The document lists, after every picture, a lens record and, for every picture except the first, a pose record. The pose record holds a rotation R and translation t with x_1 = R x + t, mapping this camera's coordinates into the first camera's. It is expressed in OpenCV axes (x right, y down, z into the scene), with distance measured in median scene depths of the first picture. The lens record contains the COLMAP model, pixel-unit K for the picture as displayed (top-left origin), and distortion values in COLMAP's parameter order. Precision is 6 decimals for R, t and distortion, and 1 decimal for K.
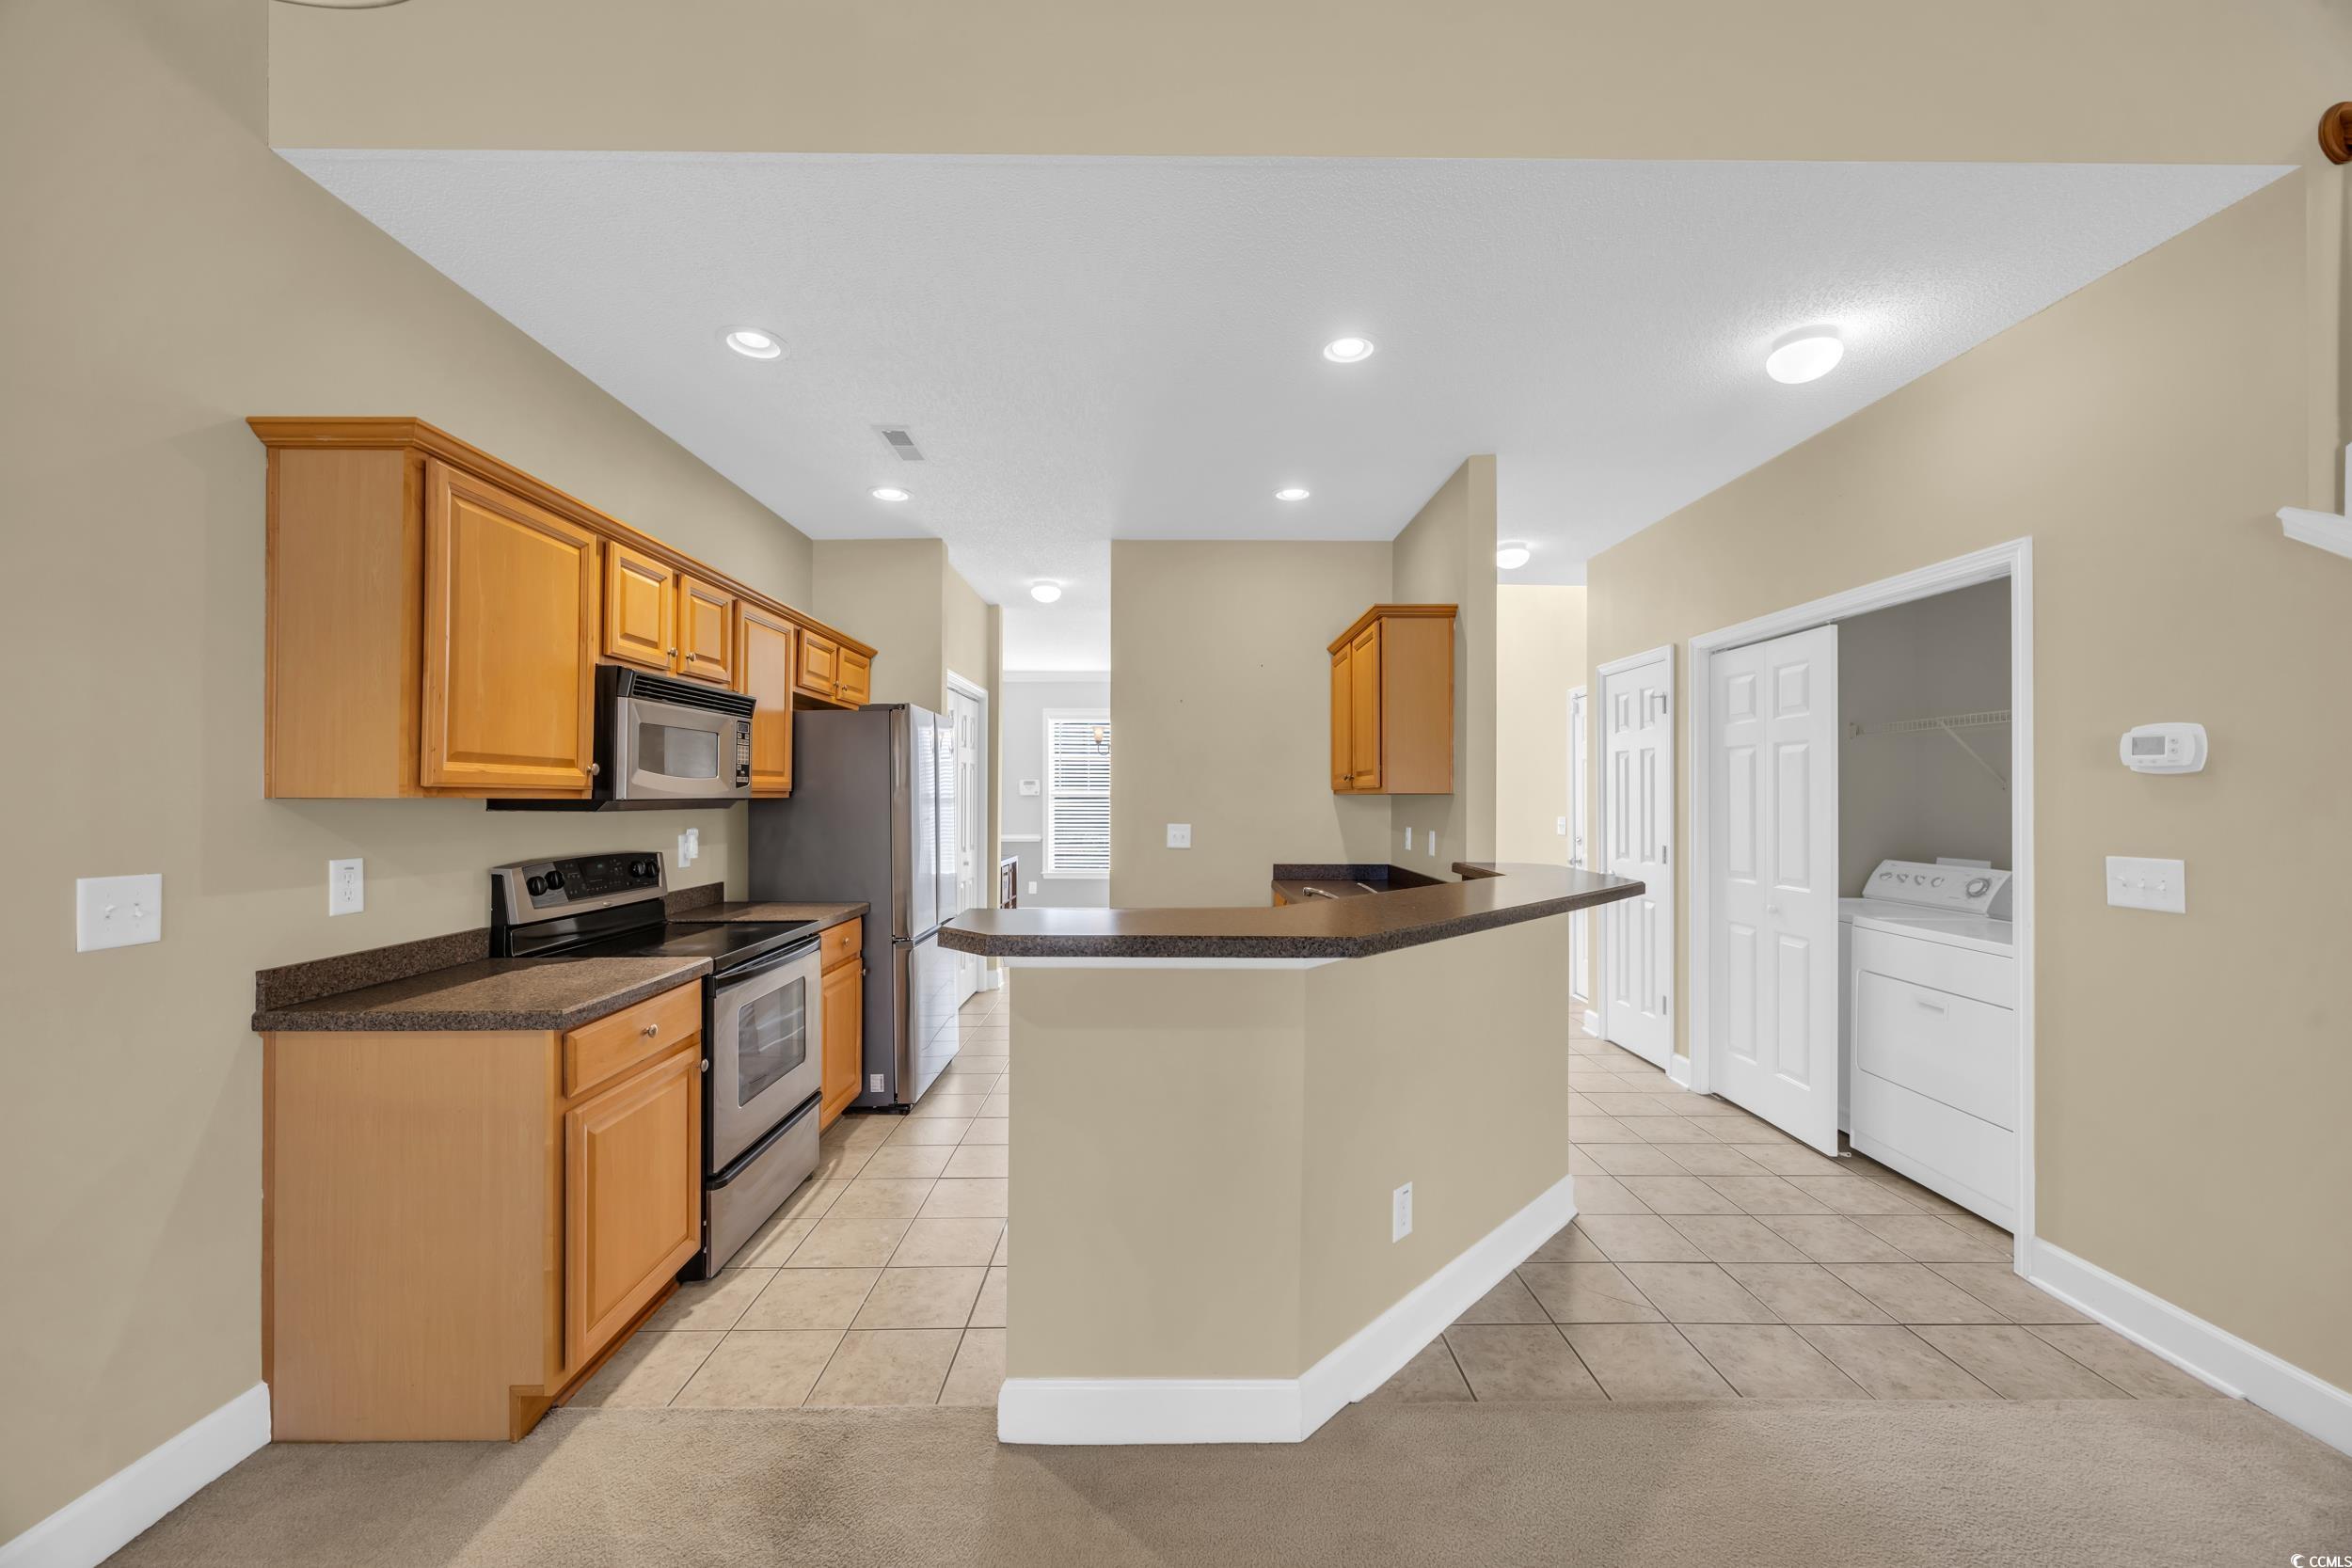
lens RADIAL K [[901.2, 0, 1166.9], [0, 901.2, 782.7], [0, 0, 1]] dist [0.002026, 0.000175]
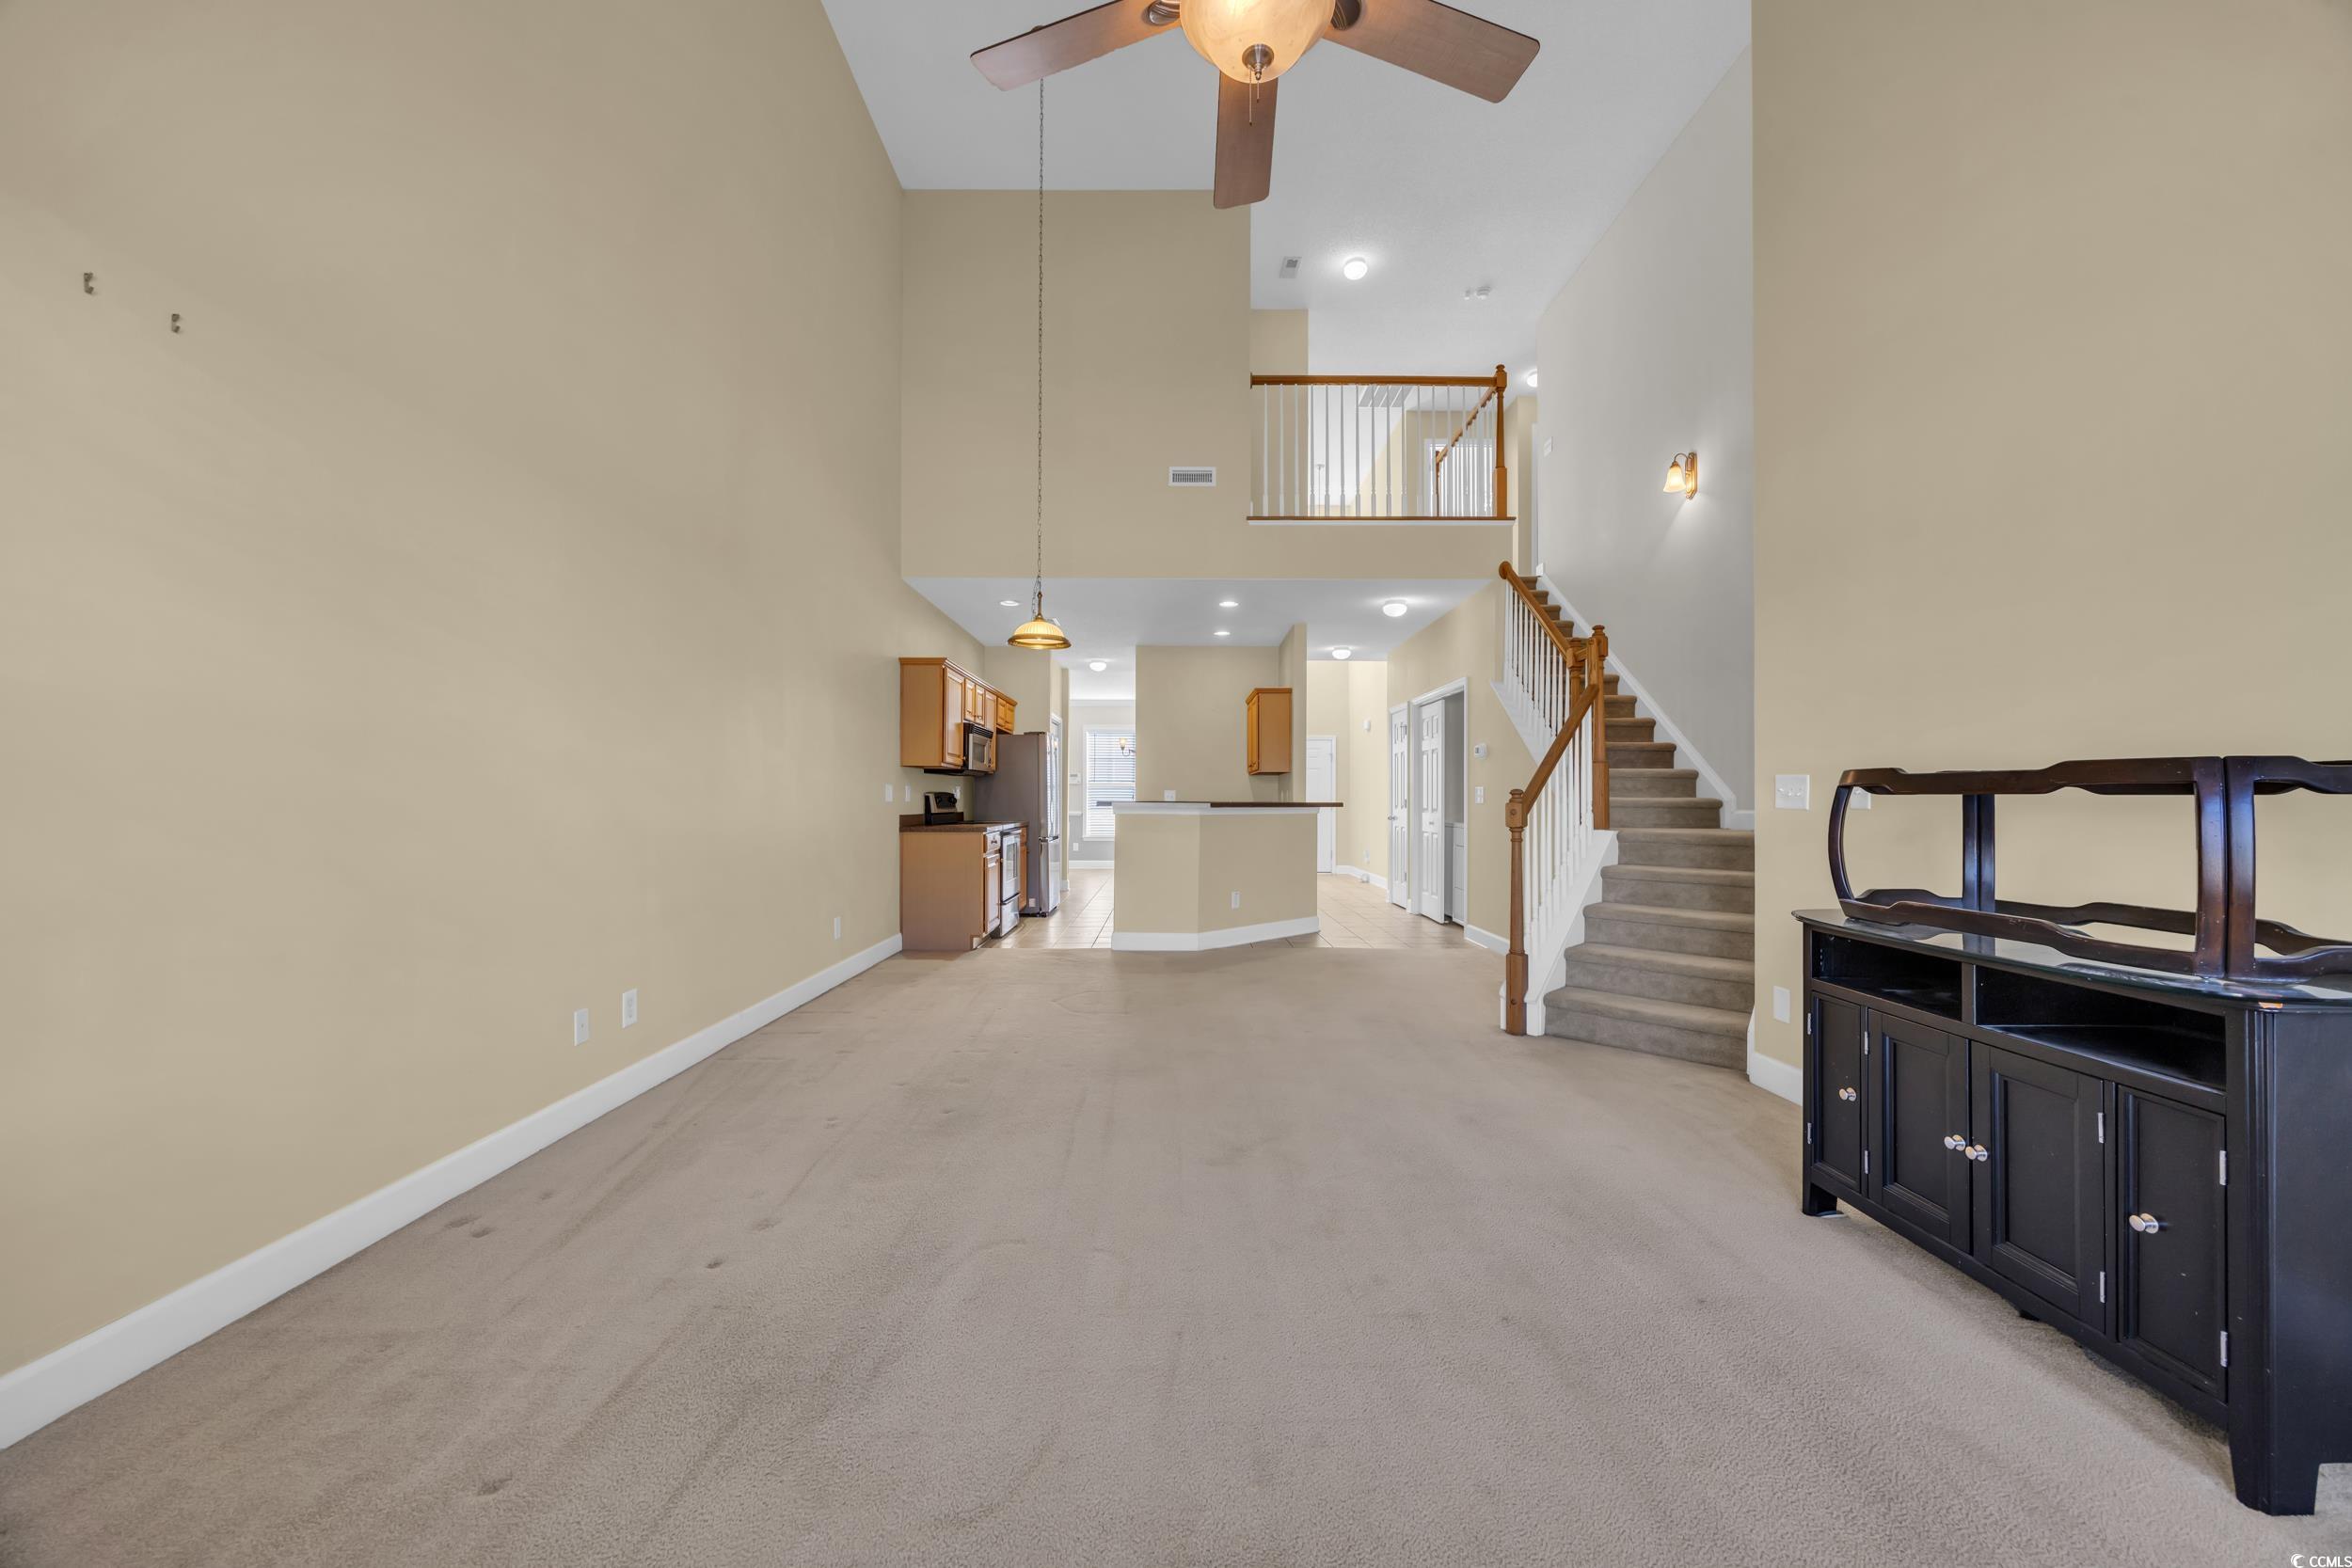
lens RADIAL K [[901.2, 0, 1182.6], [0, 901.2, 785.8], [0, 0, 1]] dist [0.002026, 0.000175]
pose [[0.999971, 0.001038, 0.007509, 0.031750], [-0.001044, 0.999999, 0.000808, 0.044109], [-0.007508, -0.000816, 0.999971, -1.217134]]
